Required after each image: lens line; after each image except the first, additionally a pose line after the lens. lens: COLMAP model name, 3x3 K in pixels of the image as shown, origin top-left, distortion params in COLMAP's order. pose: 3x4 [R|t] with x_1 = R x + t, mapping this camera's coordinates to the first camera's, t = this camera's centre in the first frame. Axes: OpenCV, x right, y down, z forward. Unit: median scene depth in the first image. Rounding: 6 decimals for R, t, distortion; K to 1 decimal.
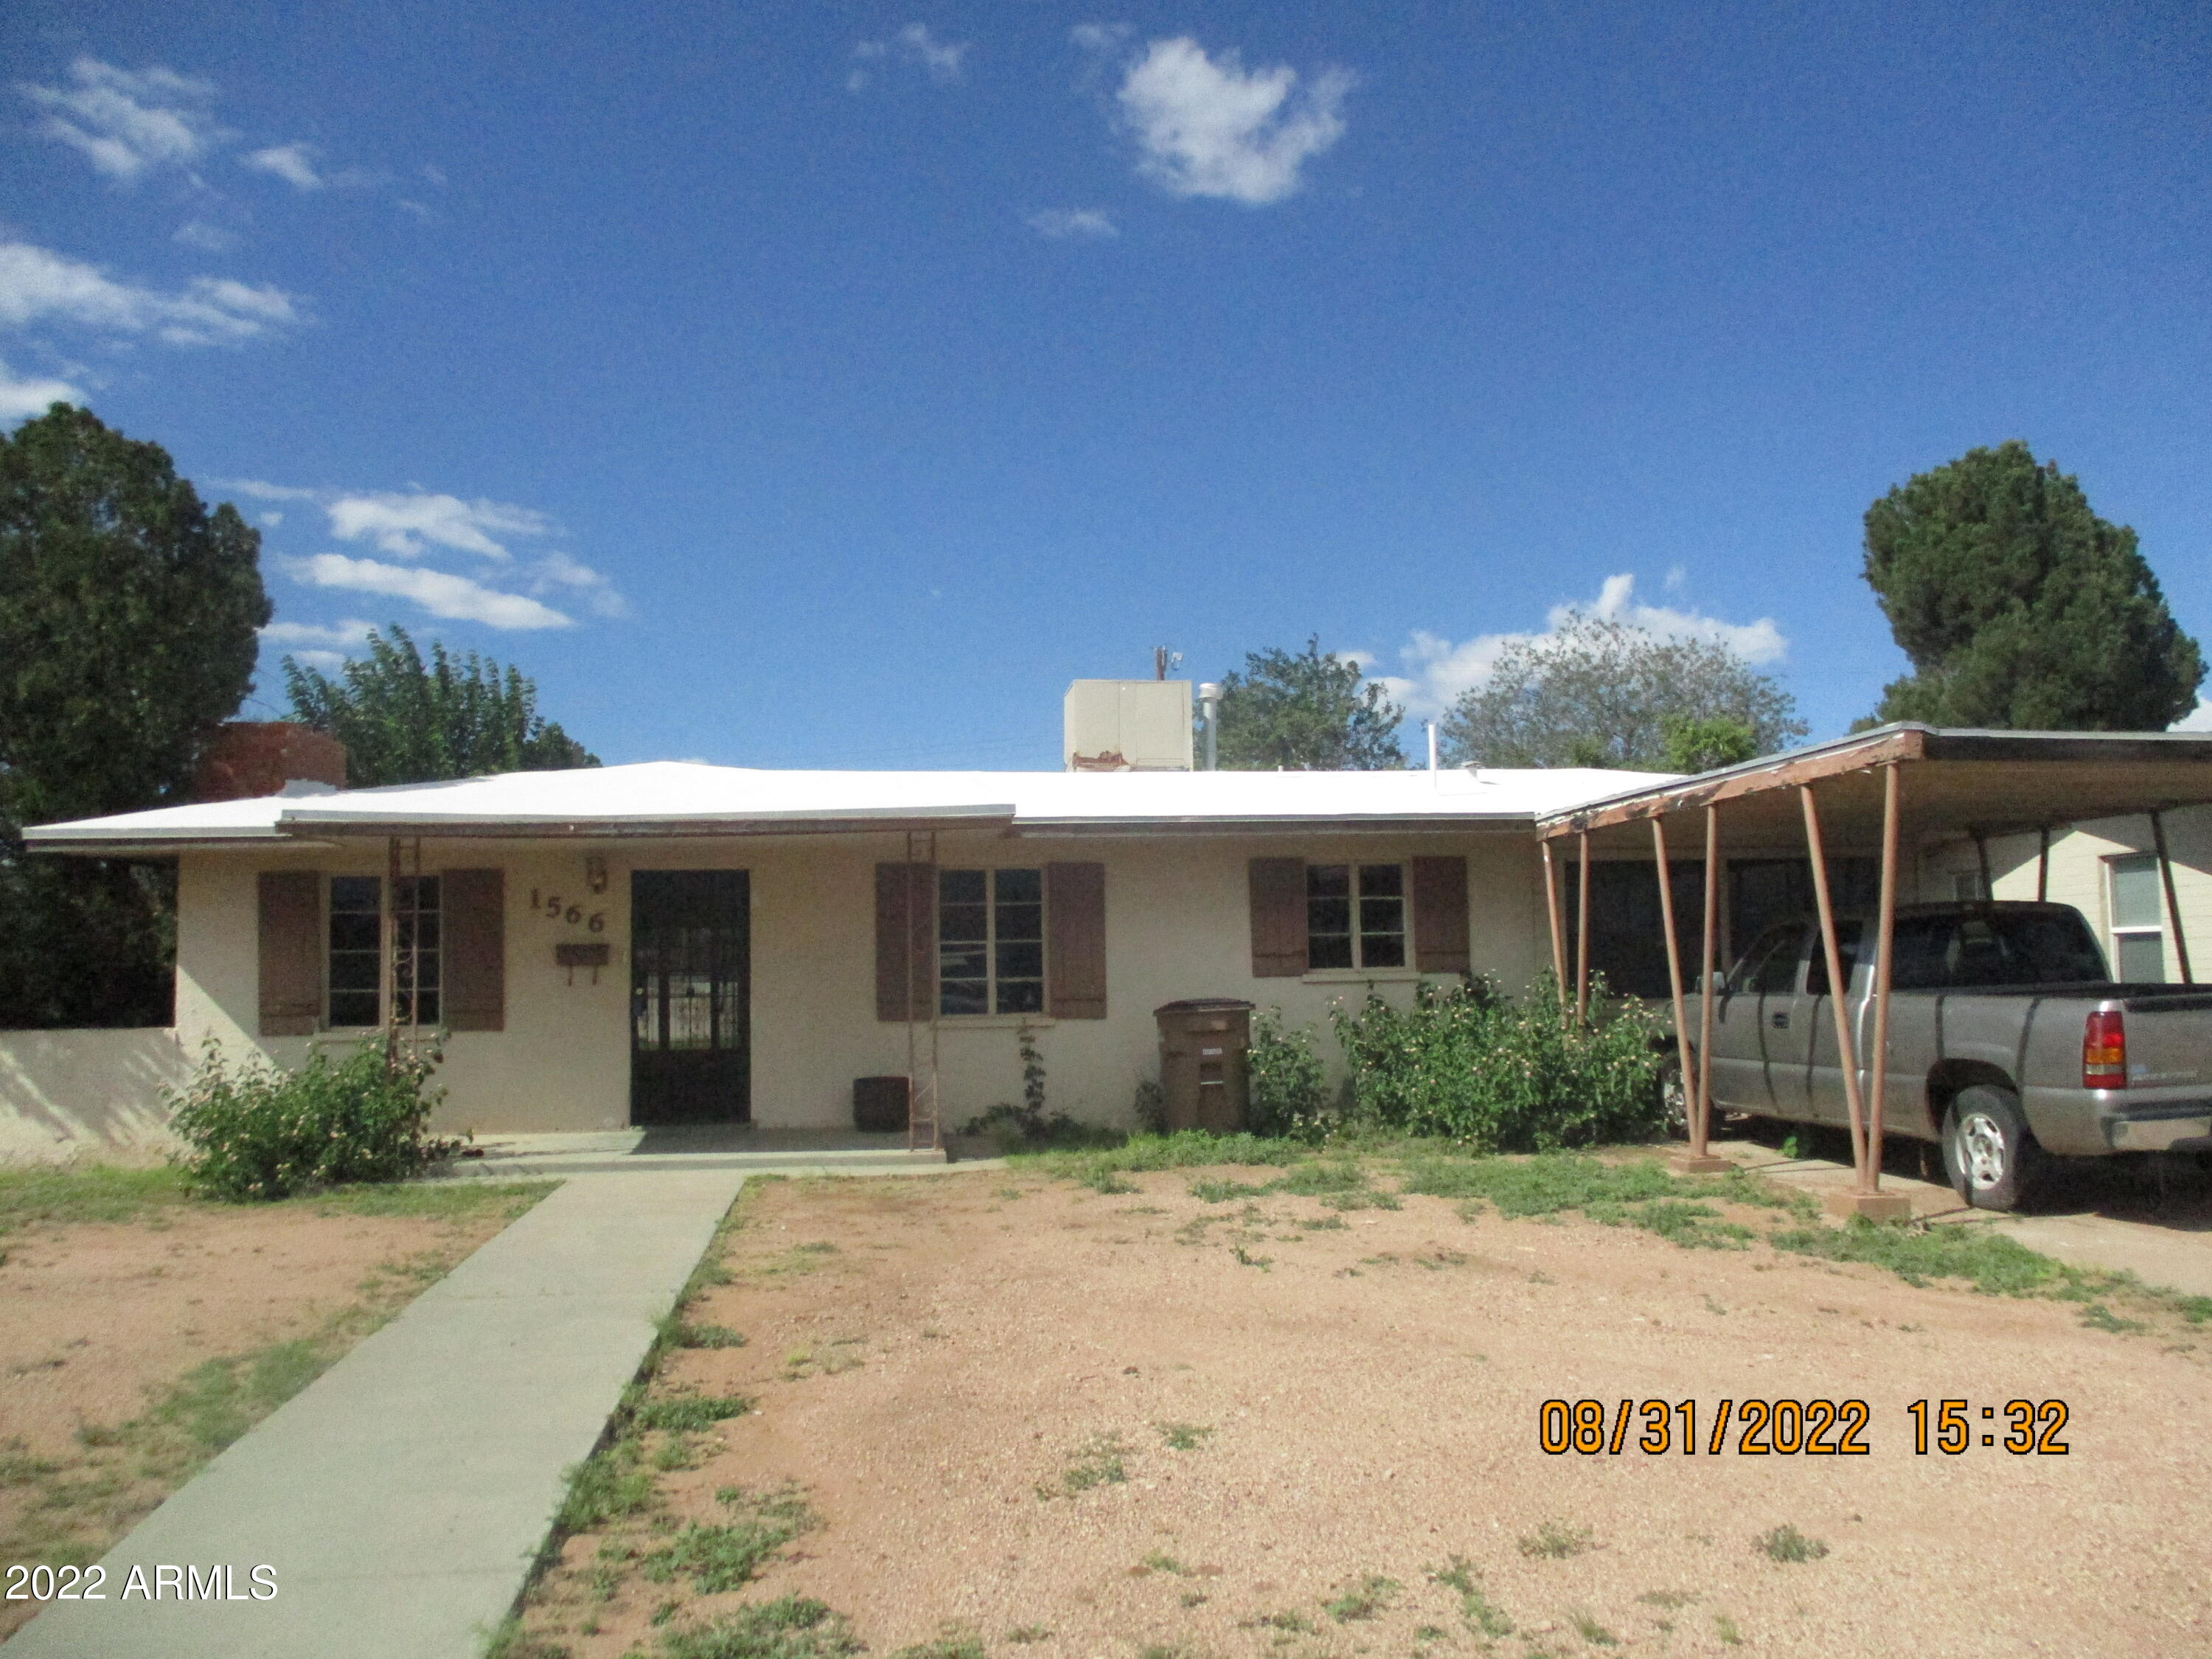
lens RADIAL K [[1814.1, 0, 1106.0], [0, 1814.1, 829.5], [0, 0, 1]] dist [-0.010387, -0.007374]
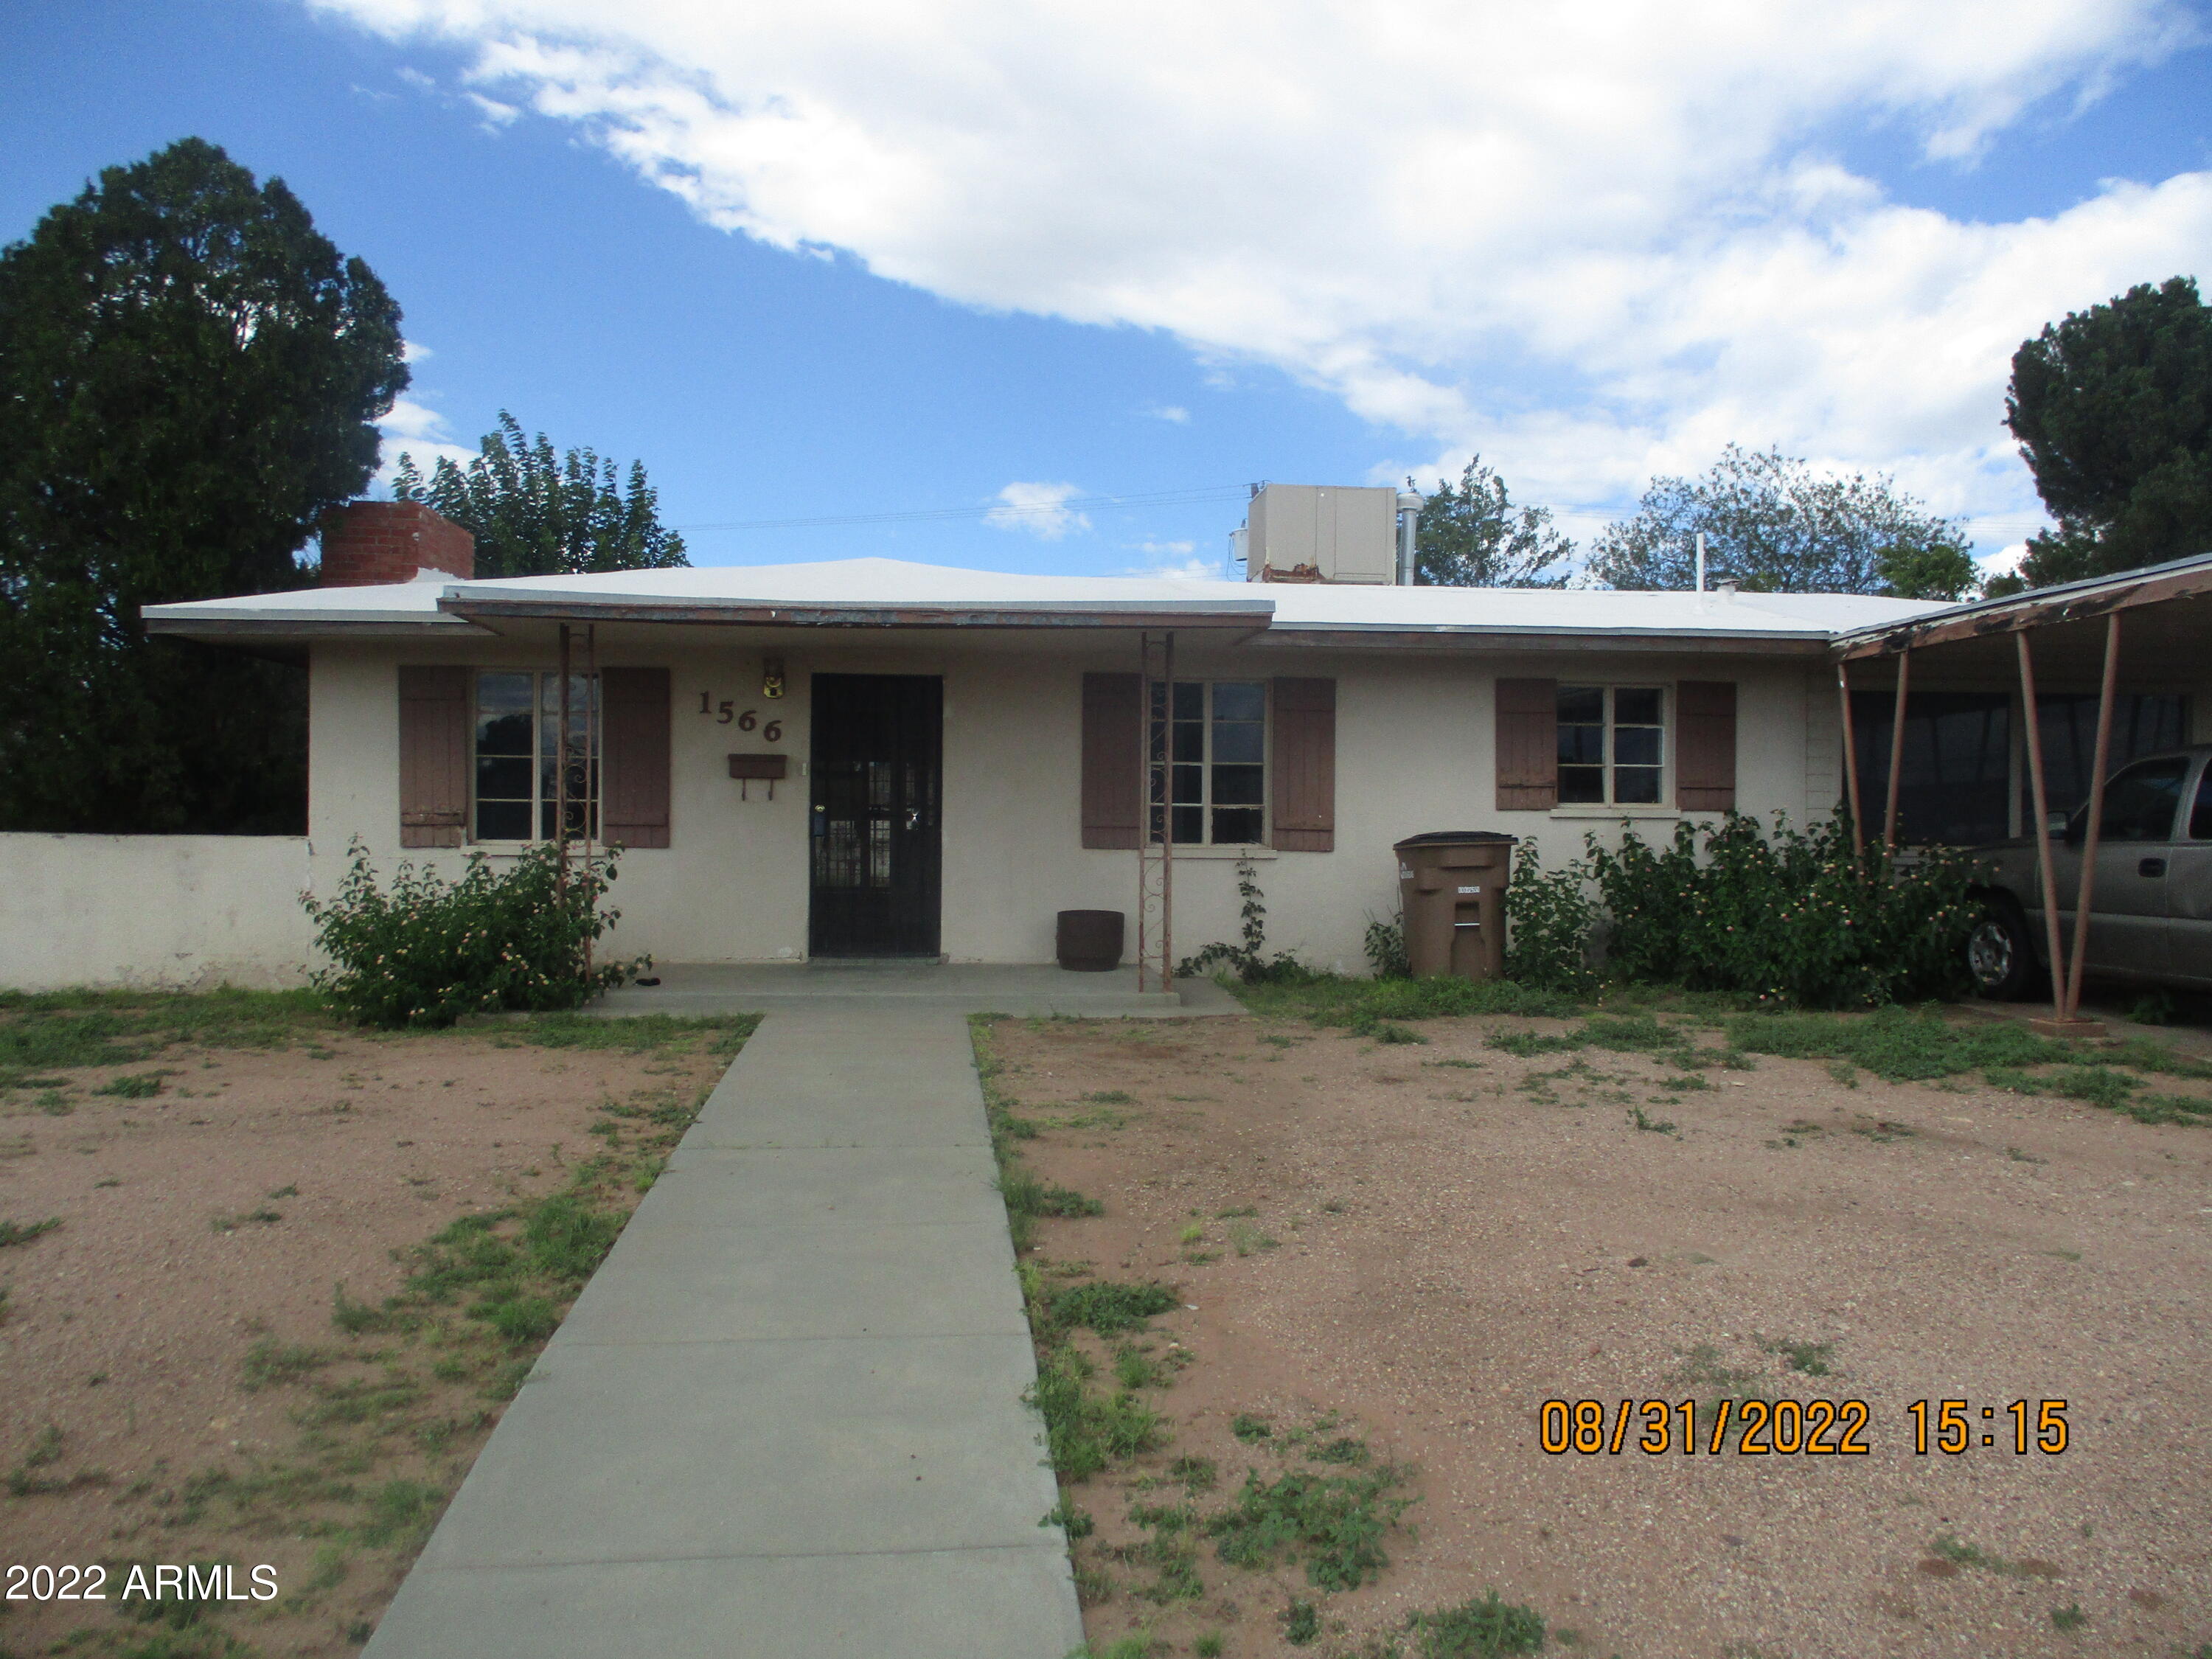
lens RADIAL K [[1803.9, 0, 1106.0], [0, 1803.9, 829.5], [0, 0, 1]] dist [-0.021195, -0.006530]
pose [[0.999659, 0.023936, -0.010414, -0.118928], [-0.023048, 0.996657, 0.078383, 0.029795], [0.012255, -0.078117, 0.996869, 0.126928]]
